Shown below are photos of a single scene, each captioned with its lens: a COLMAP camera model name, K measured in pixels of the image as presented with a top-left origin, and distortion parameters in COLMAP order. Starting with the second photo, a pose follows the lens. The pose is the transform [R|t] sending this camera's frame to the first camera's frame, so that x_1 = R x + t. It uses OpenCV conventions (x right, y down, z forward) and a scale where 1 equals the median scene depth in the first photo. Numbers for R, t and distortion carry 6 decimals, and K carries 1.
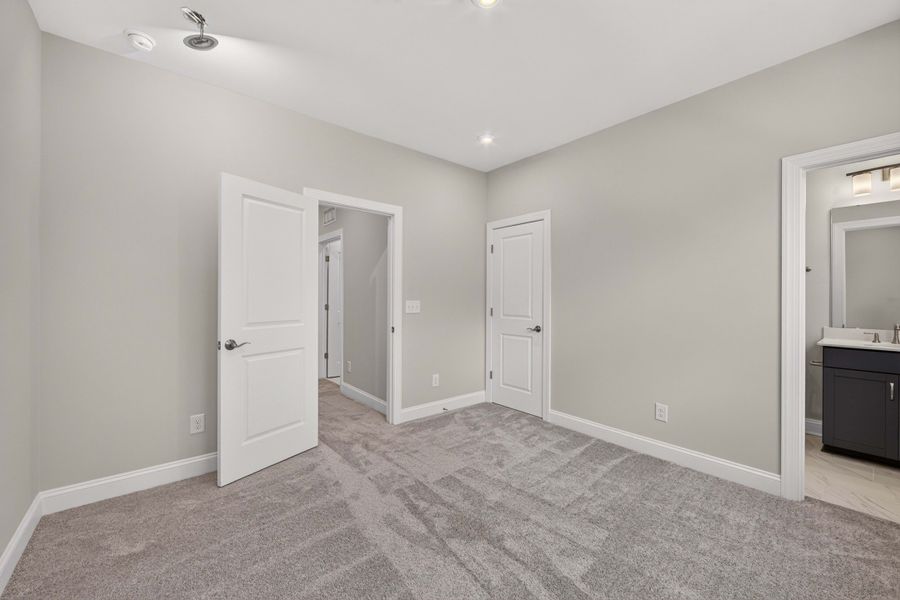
lens RADIAL K [[354.0, 0, 449.5], [0, 354.0, 299.5], [0, 0, 1]] dist [-0.001045, -0.000648]
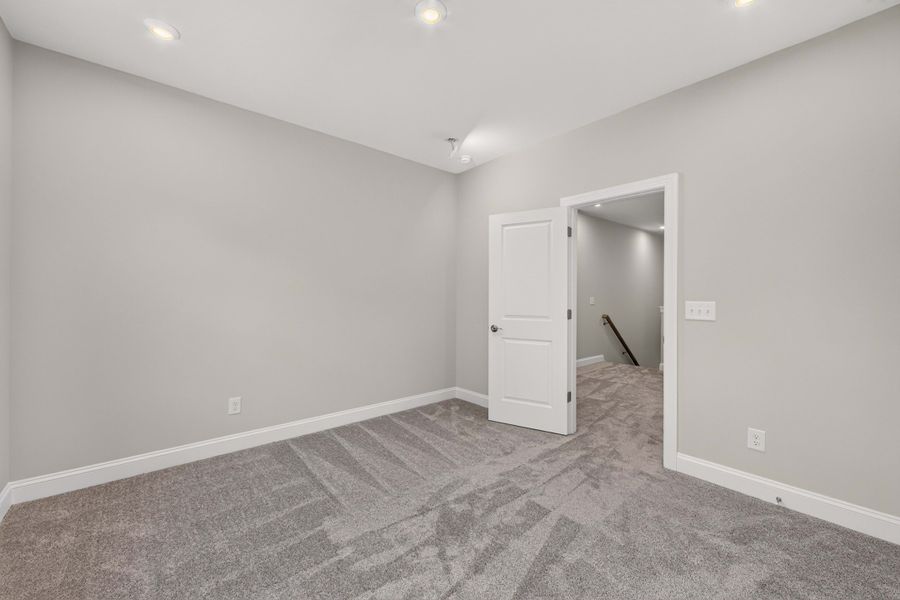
lens RADIAL K [[354.0, 0, 451.3], [0, 354.0, 294.2], [0, 0, 1]] dist [-0.001045, -0.000648]
pose [[0.016169, -0.012129, -0.999796, 0.732701], [-0.011098, 0.999863, -0.012310, 0.003512], [0.999808, 0.011295, 0.016033, 0.663232]]
